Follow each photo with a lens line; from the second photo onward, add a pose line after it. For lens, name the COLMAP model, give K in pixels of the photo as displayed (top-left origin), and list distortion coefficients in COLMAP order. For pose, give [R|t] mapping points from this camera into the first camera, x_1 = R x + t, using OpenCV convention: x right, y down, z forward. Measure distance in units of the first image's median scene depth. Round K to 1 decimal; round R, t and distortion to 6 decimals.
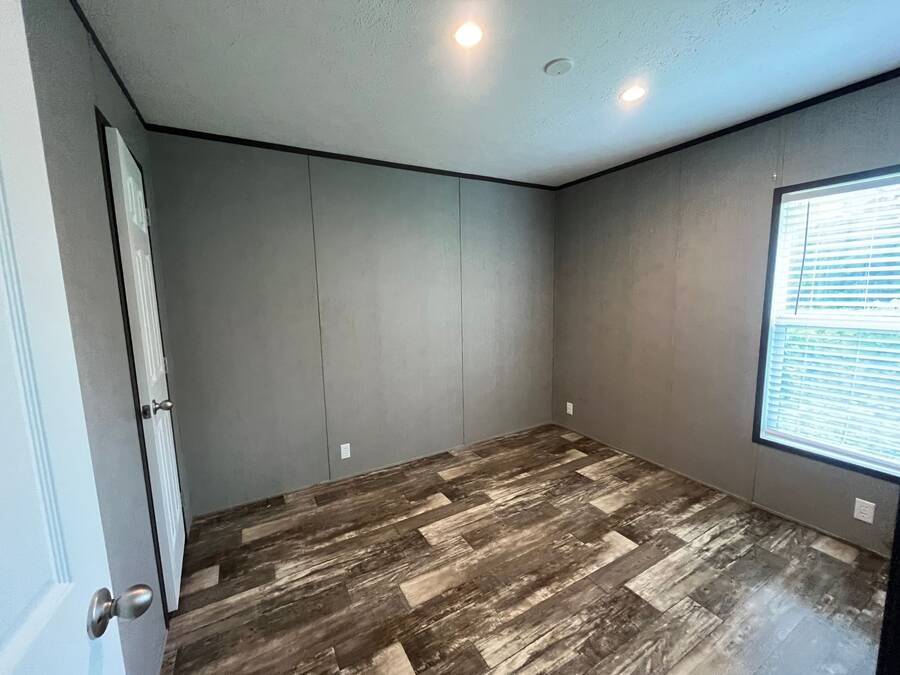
lens RADIAL K [[365.3, 0, 442.3], [0, 365.3, 338.6], [0, 0, 1]] dist [-0.001438, -0.000815]
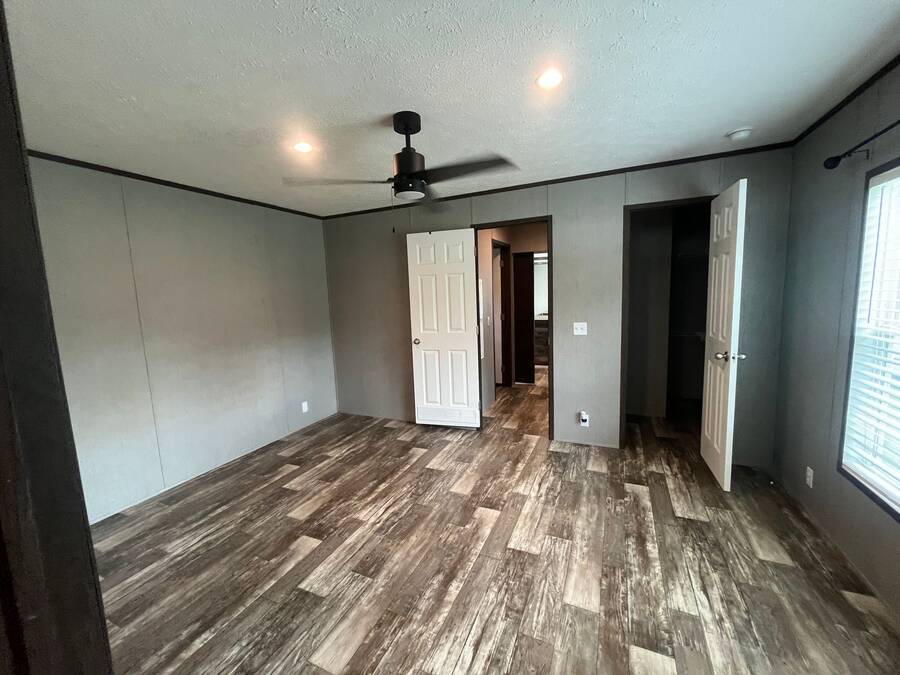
lens RADIAL K [[365.3, 0, 446.1], [0, 365.3, 339.4], [0, 0, 1]] dist [-0.001438, -0.000815]
pose [[0.808027, -0.080692, 0.583594, -0.259907], [0.096136, 0.995358, 0.004518, -0.012383], [-0.581249, 0.052454, 0.812033, 0.111038]]
